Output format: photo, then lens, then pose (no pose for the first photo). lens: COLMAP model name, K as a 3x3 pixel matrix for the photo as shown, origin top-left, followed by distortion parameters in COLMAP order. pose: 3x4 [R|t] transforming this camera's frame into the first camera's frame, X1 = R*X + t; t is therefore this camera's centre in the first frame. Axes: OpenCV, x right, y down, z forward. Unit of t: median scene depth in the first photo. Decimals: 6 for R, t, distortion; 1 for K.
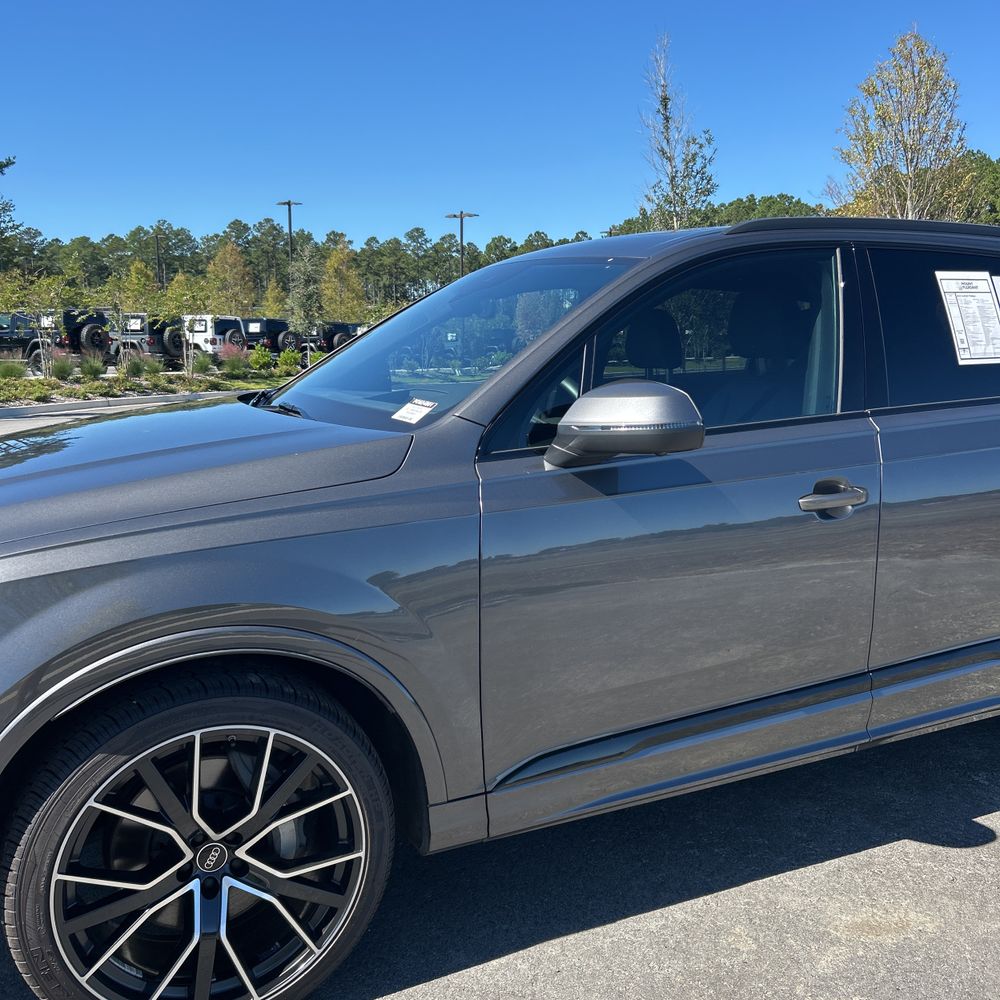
lens RADIAL K [[998.6, 0, 507.7], [0, 998.6, 477.6], [0, 0, 1]] dist [0.018351, 0.000000]
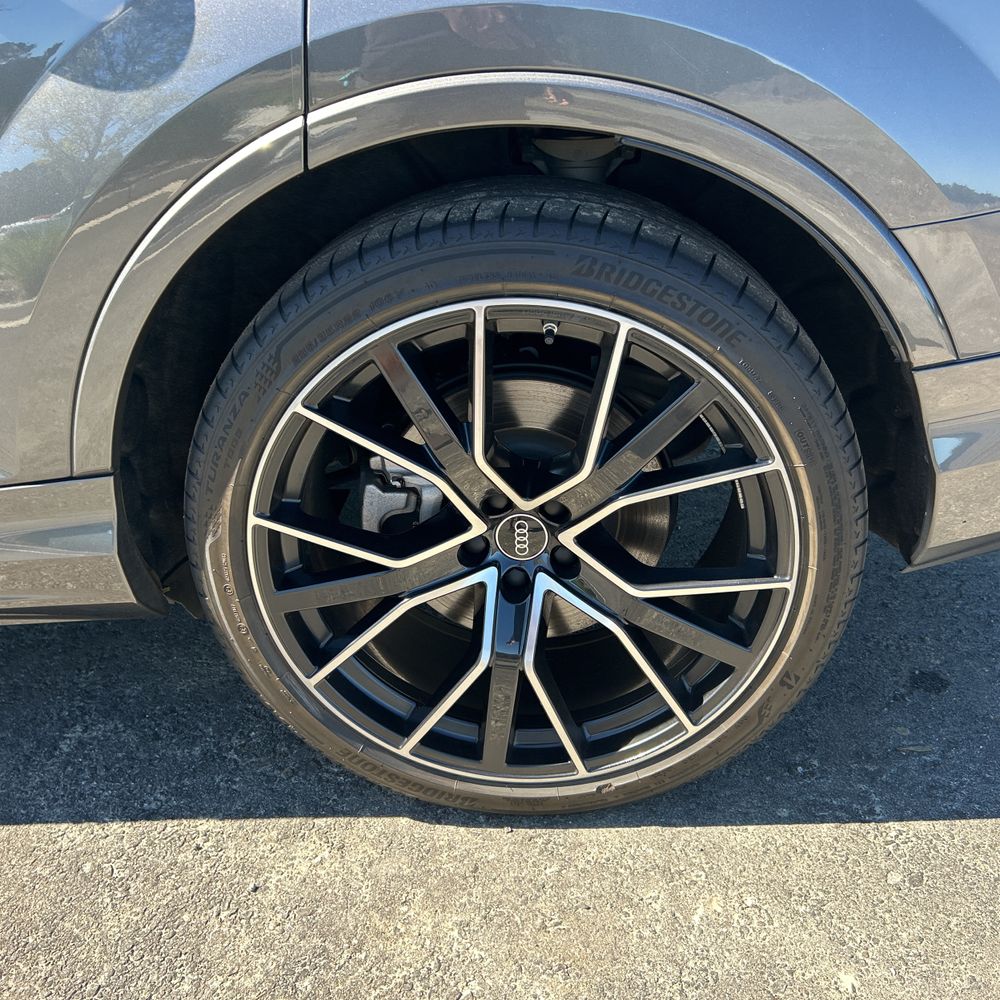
lens RADIAL K [[998.6, 0, 497.9], [0, 998.6, 474.4], [0, 0, 1]] dist [0.018351, 0.000000]
pose [[0.882238, 0.156219, -0.444130, -0.060153], [-0.015418, 0.952426, 0.304381, 0.172926], [0.470551, -0.261689, 0.842675, 0.527398]]
